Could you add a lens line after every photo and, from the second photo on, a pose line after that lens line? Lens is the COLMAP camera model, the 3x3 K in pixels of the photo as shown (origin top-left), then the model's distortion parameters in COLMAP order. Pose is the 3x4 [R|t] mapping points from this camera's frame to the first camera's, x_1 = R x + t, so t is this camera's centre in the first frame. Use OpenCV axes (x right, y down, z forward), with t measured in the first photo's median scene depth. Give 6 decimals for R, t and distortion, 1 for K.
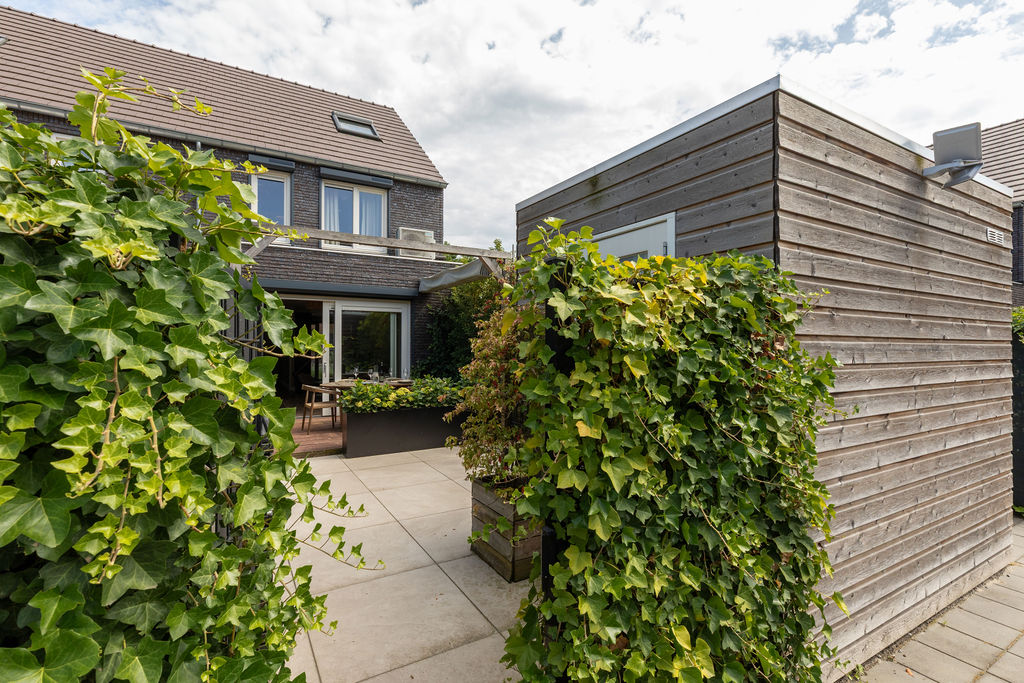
lens RADIAL K [[472.1, 0, 512.0], [0, 472.1, 341.5], [0, 0, 1]] dist [0.000886, 0.000095]
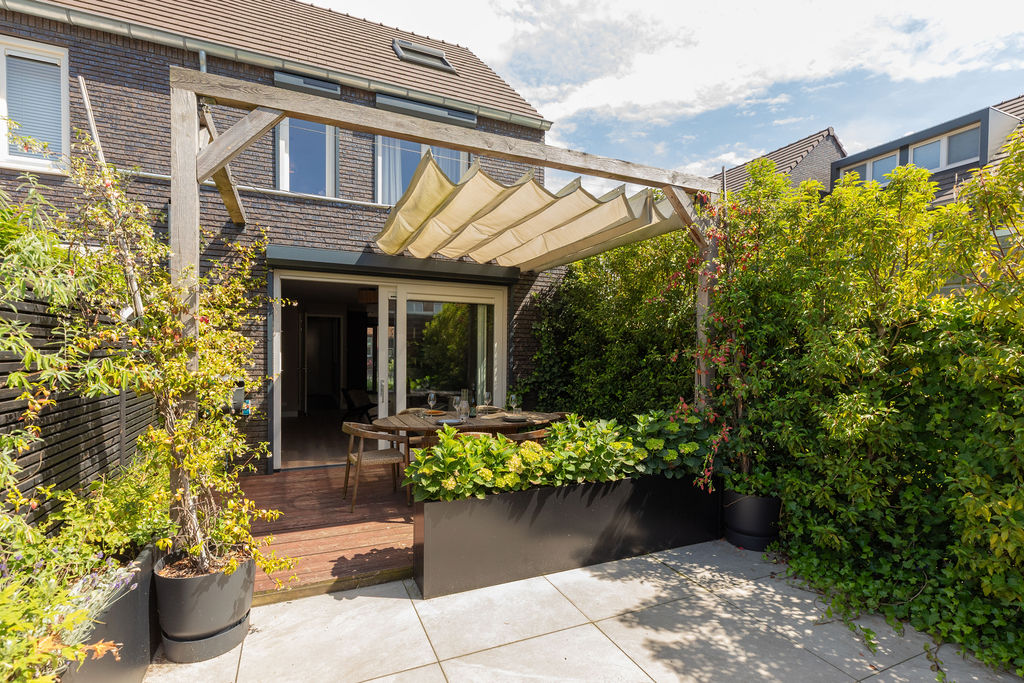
lens RADIAL K [[473.4, 0, 512.0], [0, 473.4, 341.5], [0, 0, 1]] dist [0.001168, 0.000177]
pose [[0.993629, -0.001018, -0.112700, -0.136010], [-0.000446, 0.999916, -0.012962, -0.001608], [0.112703, 0.012930, 0.993545, 0.350436]]
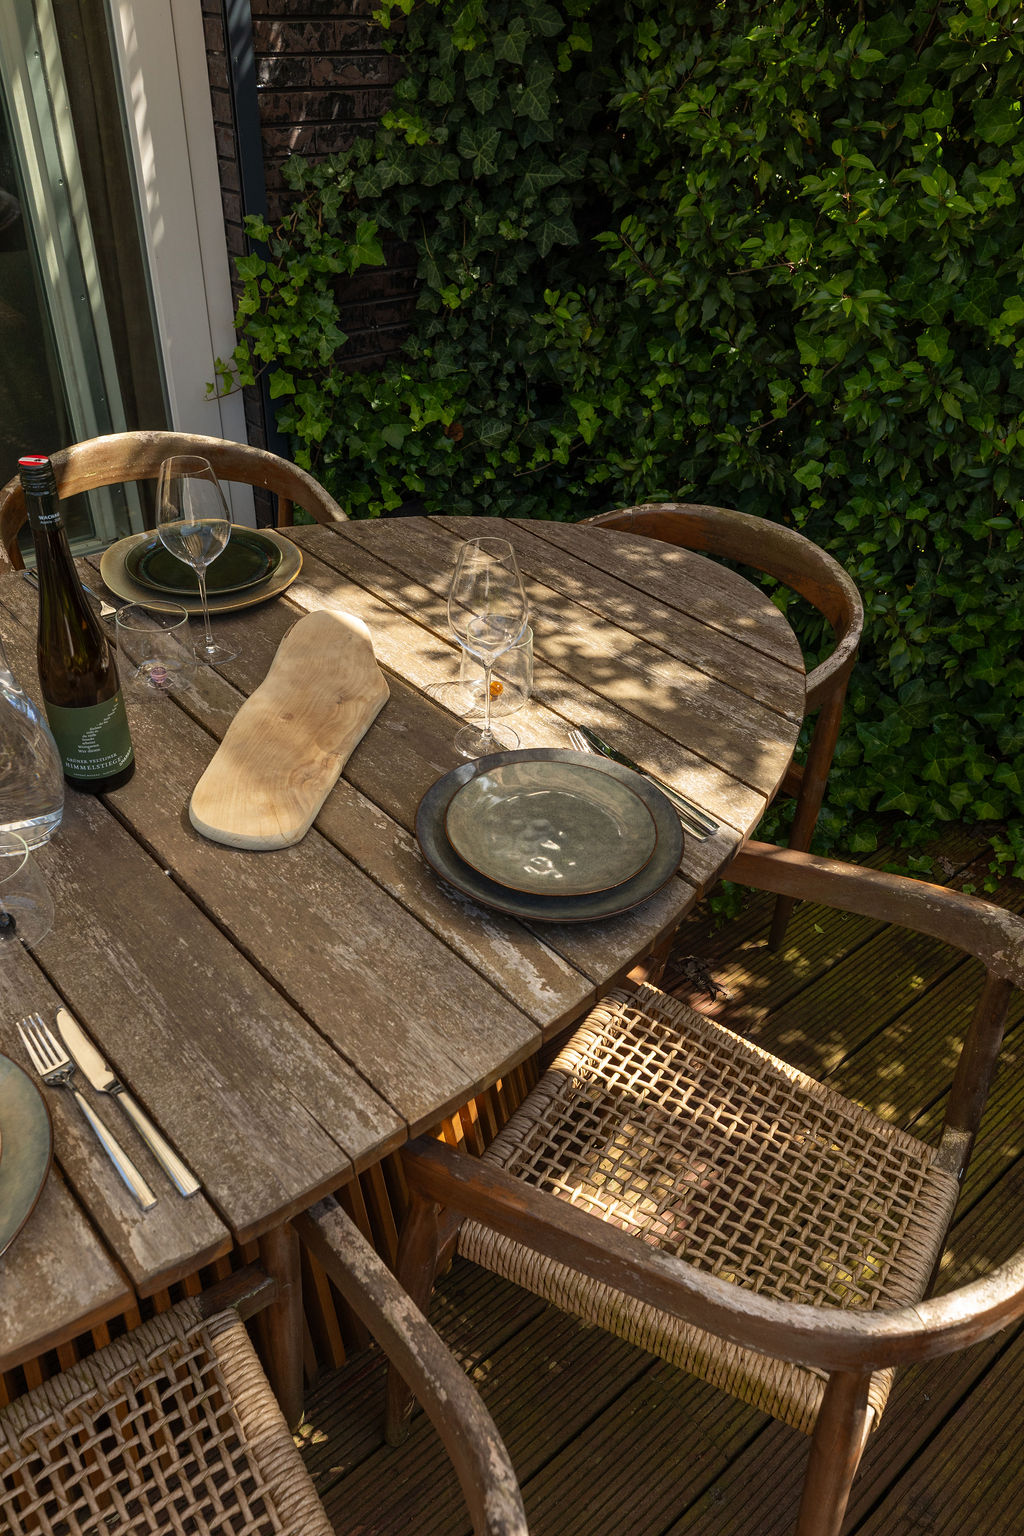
lens RADIAL K [[1102.0, 0, 510.6], [0, 1102.0, 823.7], [0, 0, 1]] dist [0.000524, 0.000093]
pose [[0.982720, -0.081081, 0.166395, -0.208038], [-0.043684, 0.771966, 0.634161, -0.001646], [-0.179870, -0.630472, 0.755084, 0.731883]]
